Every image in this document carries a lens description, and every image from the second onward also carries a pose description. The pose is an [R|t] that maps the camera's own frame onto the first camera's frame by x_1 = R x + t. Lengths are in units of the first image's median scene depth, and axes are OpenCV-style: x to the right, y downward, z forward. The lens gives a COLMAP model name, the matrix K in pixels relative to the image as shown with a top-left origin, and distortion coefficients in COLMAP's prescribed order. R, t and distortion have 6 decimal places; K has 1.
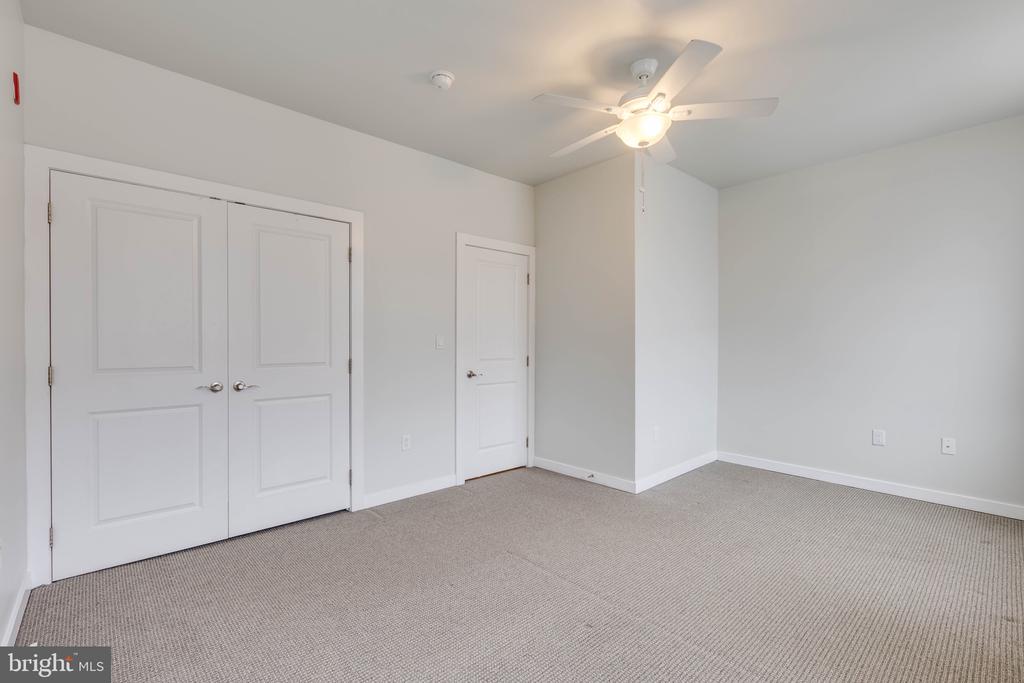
lens RADIAL K [[455.1, 0, 510.3], [0, 455.1, 342.0], [0, 0, 1]] dist [0.000207, 0.000189]
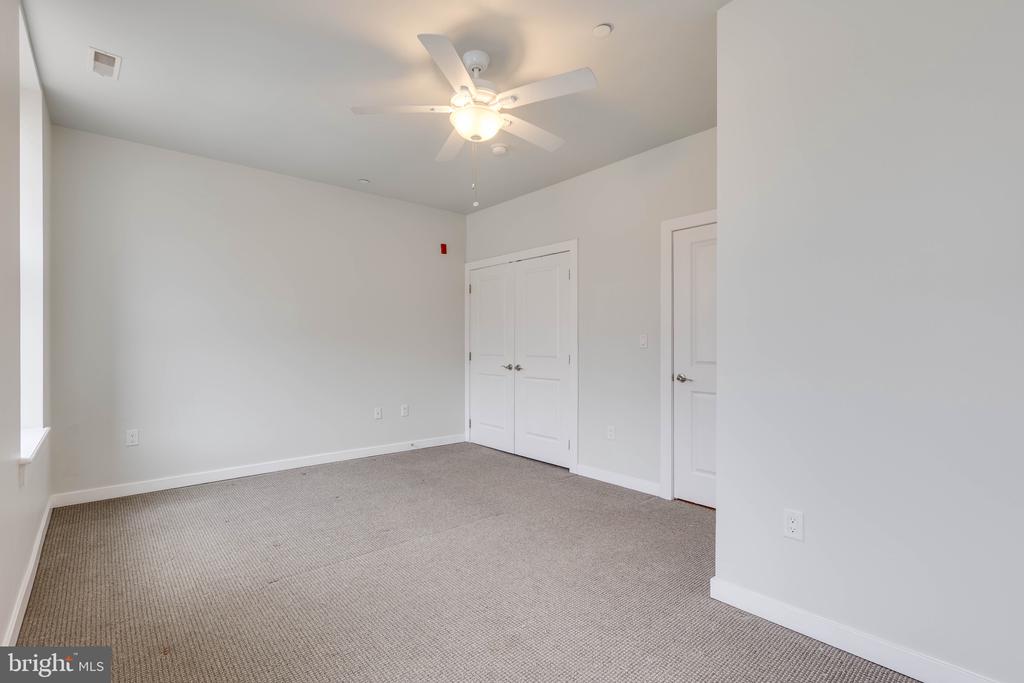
lens RADIAL K [[470.4, 0, 515.0], [0, 470.4, 342.7], [0, 0, 1]] dist [0.000144, 0.000165]
pose [[0.012353, 0.001046, -0.999923, 0.978291], [-0.003298, 0.999994, 0.001005, 0.003377], [0.999918, 0.003286, 0.012356, 0.816220]]
